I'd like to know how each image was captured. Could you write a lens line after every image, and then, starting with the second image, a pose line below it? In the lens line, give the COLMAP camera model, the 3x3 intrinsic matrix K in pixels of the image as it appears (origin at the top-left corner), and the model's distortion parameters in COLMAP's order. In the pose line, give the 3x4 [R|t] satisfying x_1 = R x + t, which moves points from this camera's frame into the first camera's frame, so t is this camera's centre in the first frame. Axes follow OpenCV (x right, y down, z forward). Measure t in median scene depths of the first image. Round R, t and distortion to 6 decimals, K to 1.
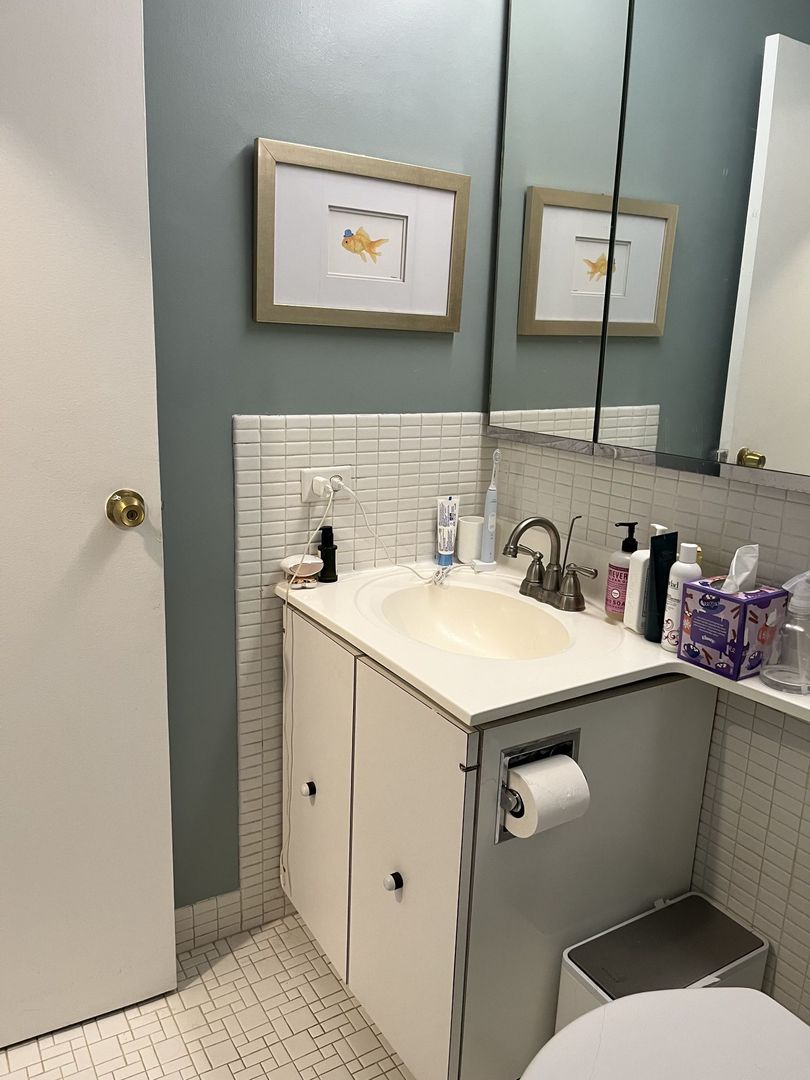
lens RADIAL K [[826.1, 0, 404.5], [0, 826.1, 540.4], [0, 0, 1]] dist [0.057522, -0.067749]
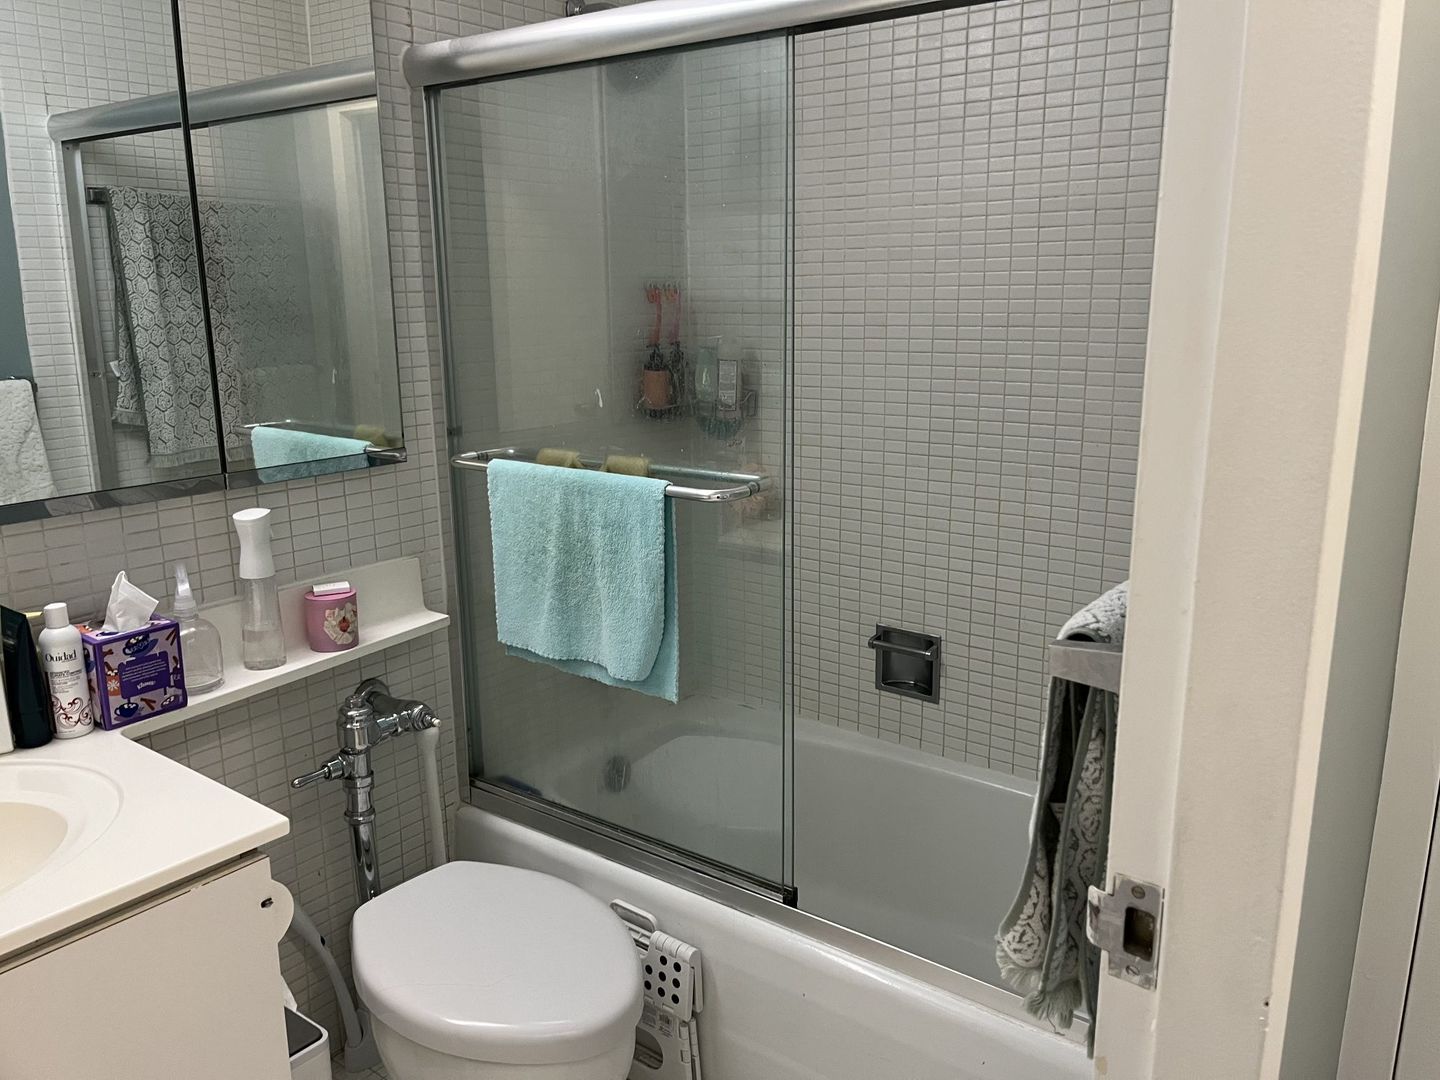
lens RADIAL K [[1101.4, 0, 720.6], [0, 1101.4, 538.0], [0, 0, 1]] dist [0.057522, -0.067749]
pose [[-0.368294, -0.238133, 0.898695, -0.894892], [0.207564, 0.921181, 0.329153, -0.290299], [-0.906243, 0.307762, -0.289838, 0.735427]]
